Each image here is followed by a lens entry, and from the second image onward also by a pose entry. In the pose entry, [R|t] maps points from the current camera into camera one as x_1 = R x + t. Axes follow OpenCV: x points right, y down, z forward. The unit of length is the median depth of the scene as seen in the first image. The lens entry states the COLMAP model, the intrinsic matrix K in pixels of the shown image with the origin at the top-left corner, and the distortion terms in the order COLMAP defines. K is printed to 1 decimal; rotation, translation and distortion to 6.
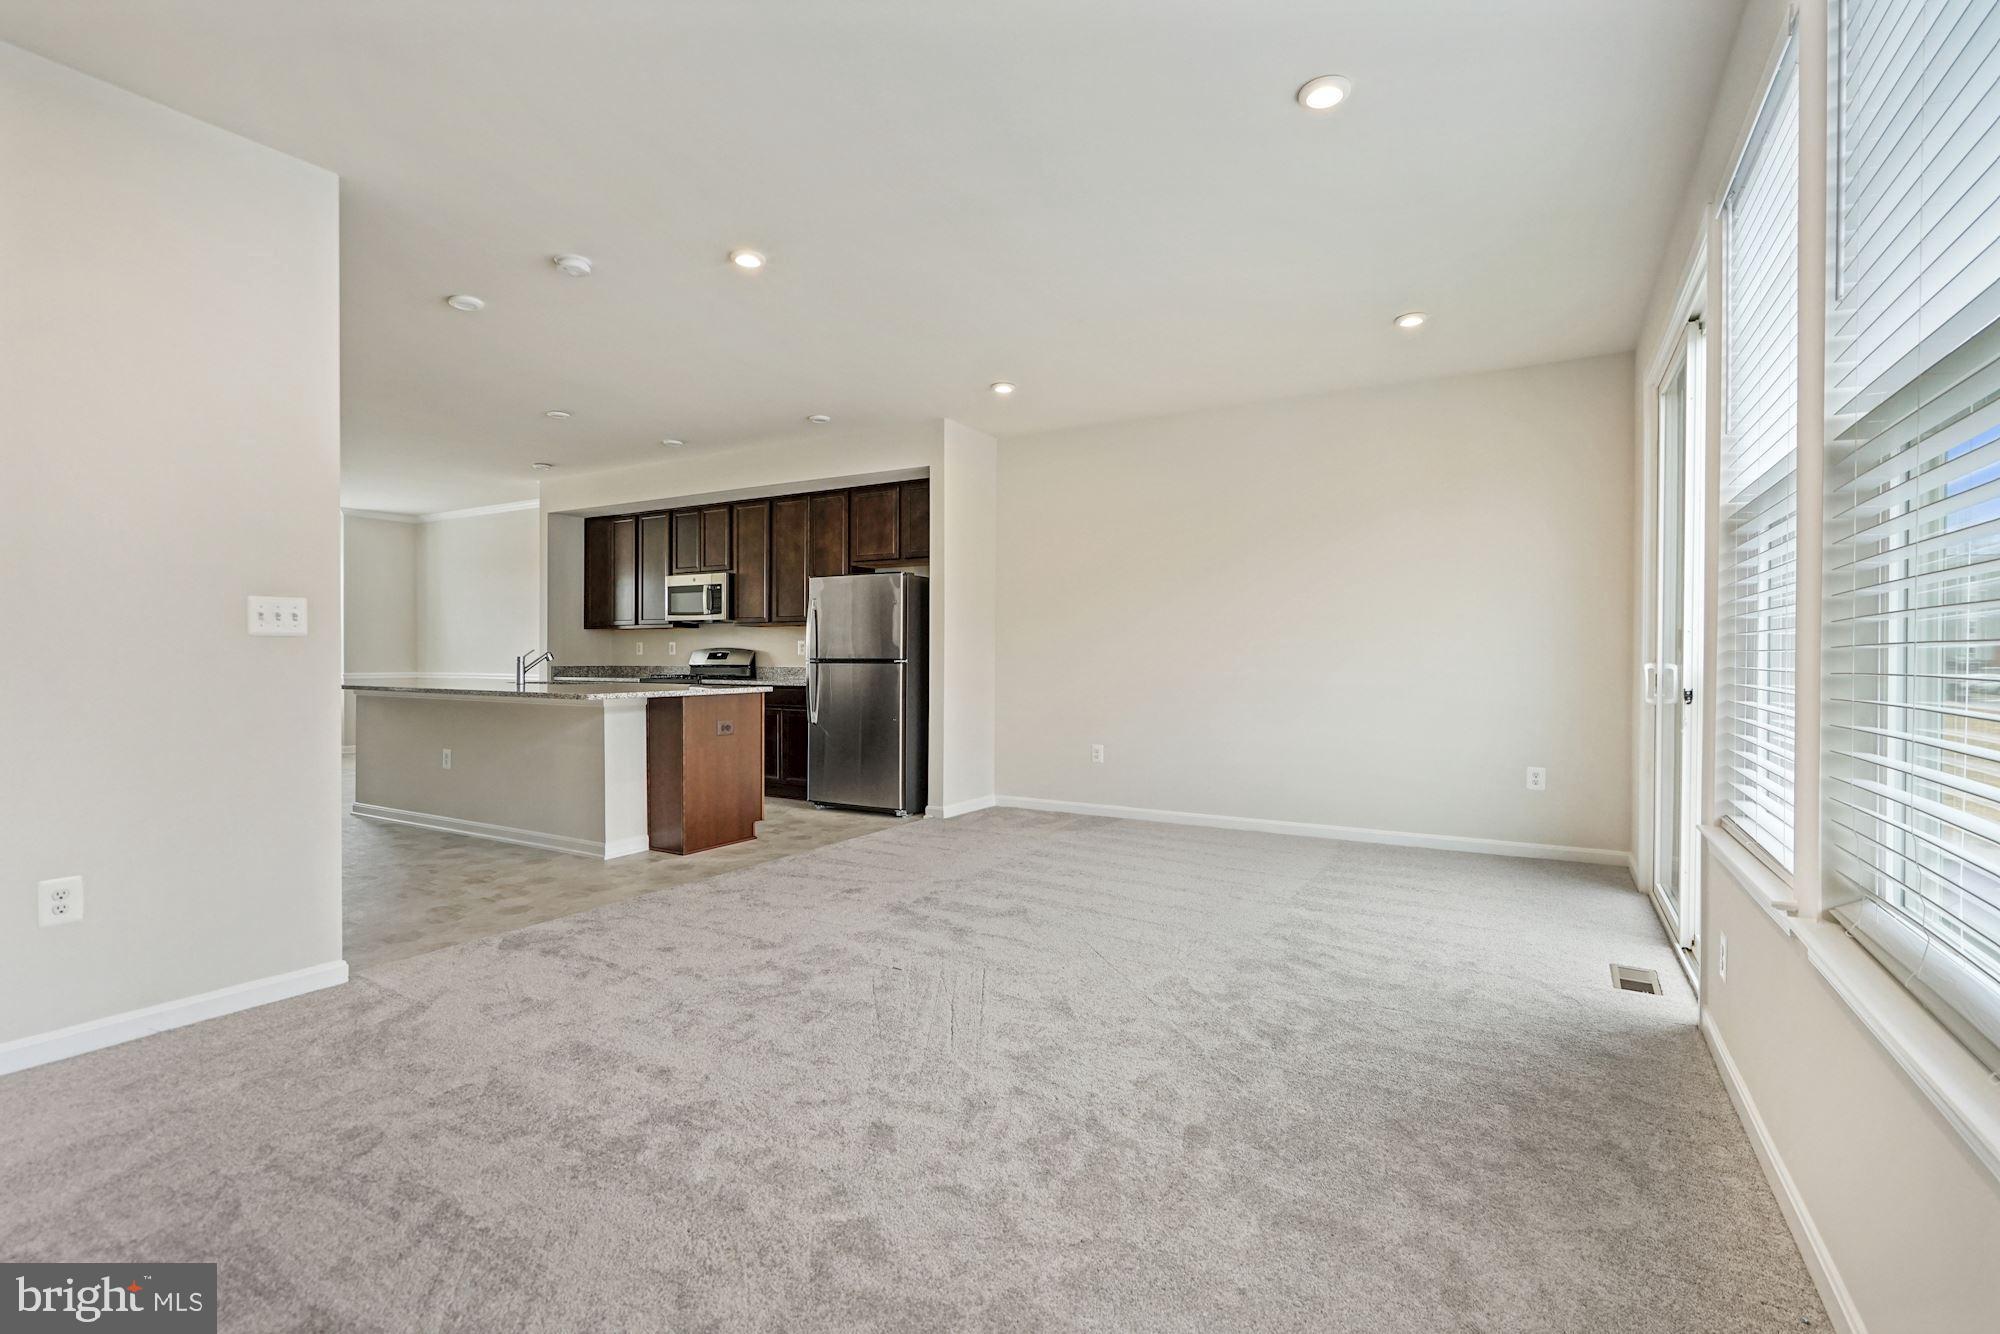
lens RADIAL K [[931.7, 0, 1003.9], [0, 931.7, 661.8], [0, 0, 1]] dist [-0.012506, 0.003400]
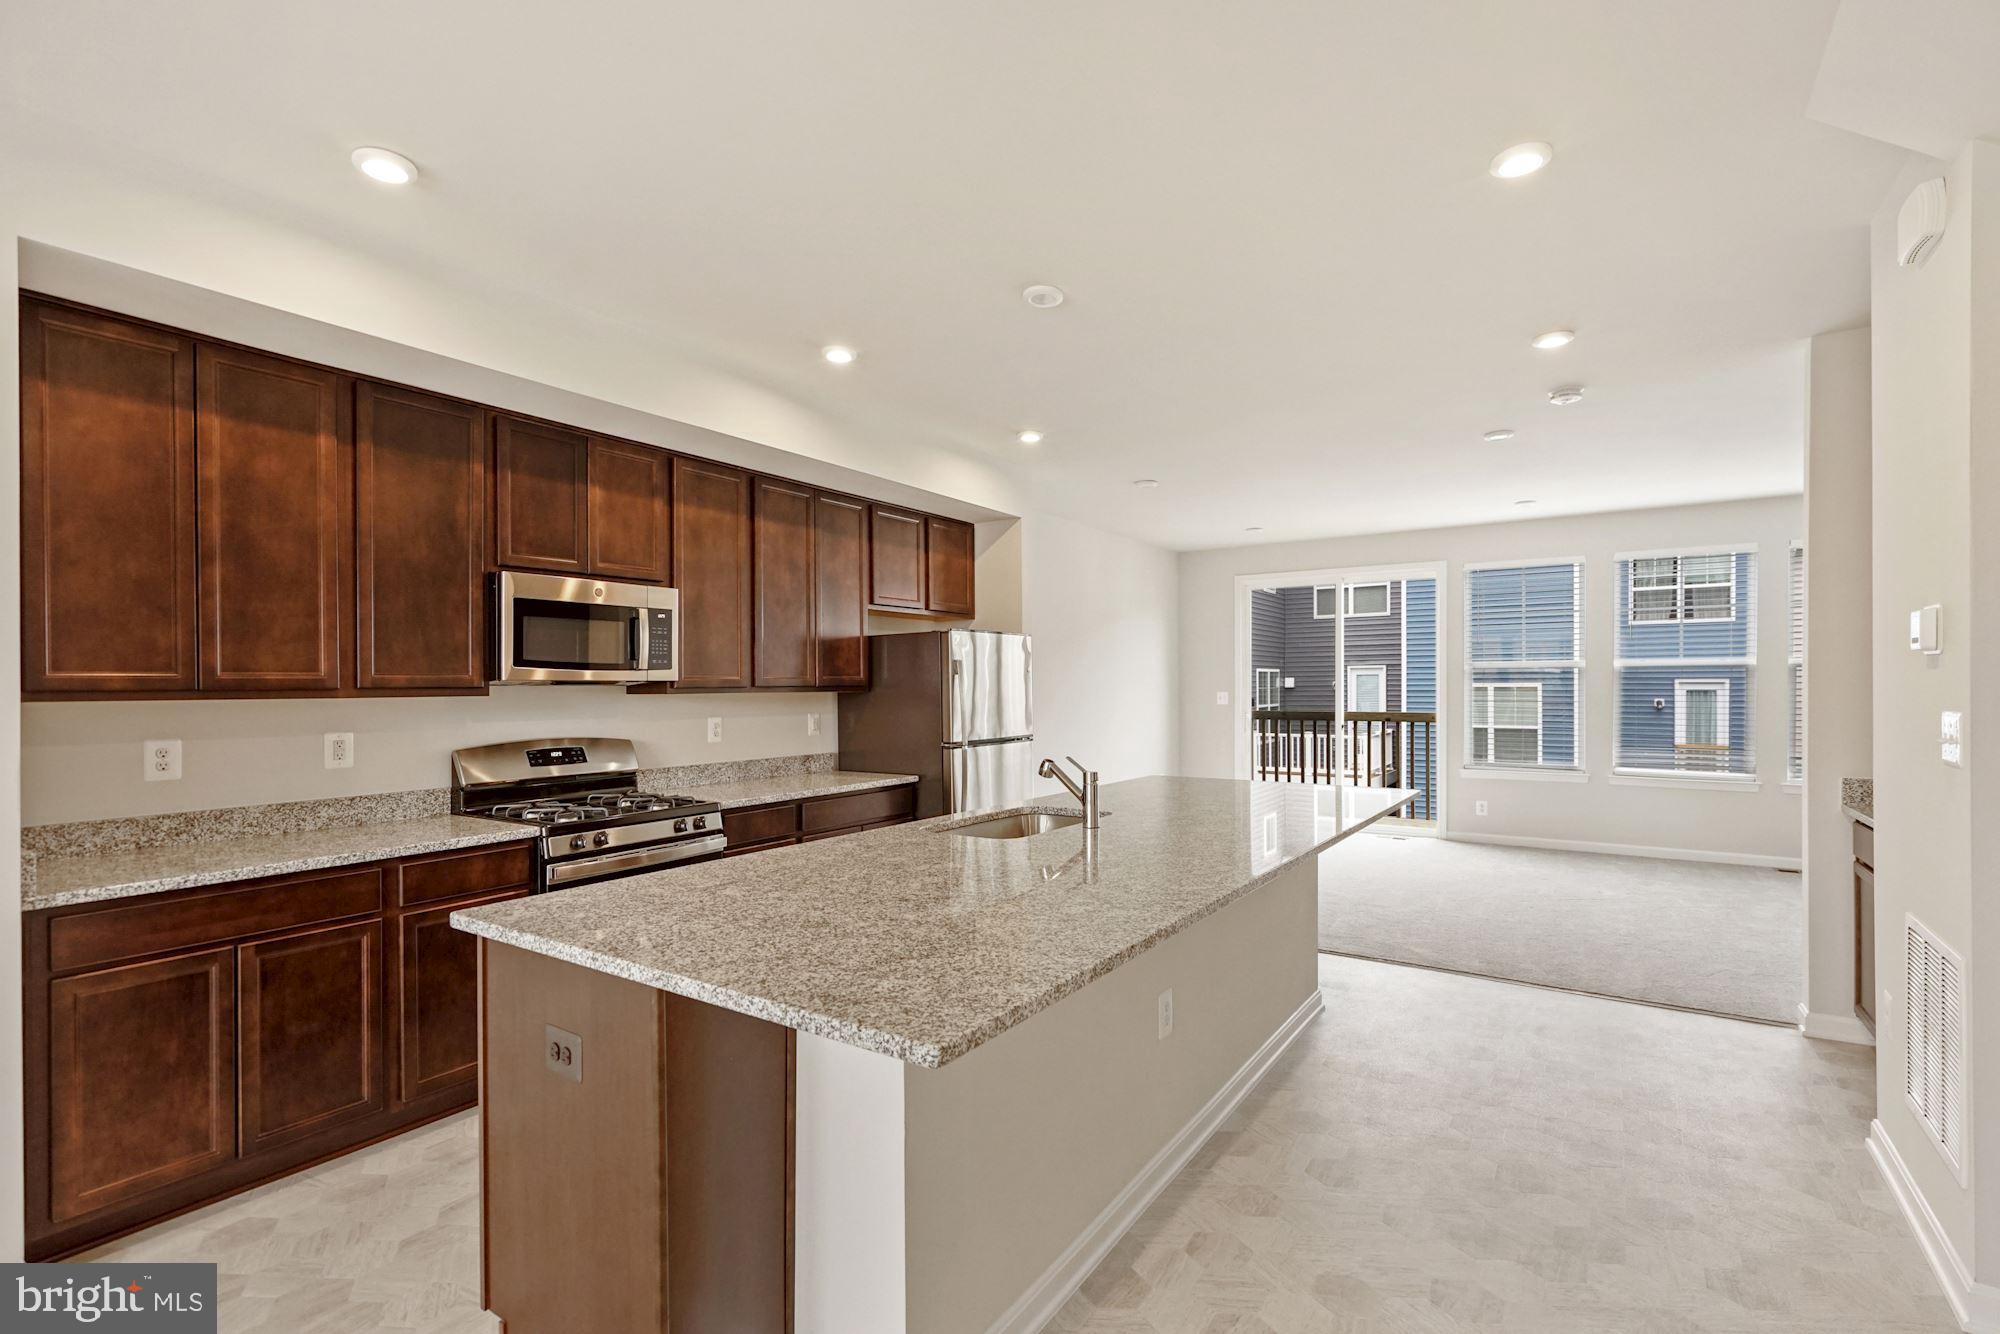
lens RADIAL K [[931.7, 0, 978.8], [0, 931.7, 692.0], [0, 0, 1]] dist [-0.012506, 0.003400]
pose [[0.048344, -0.011732, 0.998762, -0.790029], [0.009790, 0.999889, 0.011272, -0.043476], [-0.998783, 0.009233, 0.048453, 0.800567]]
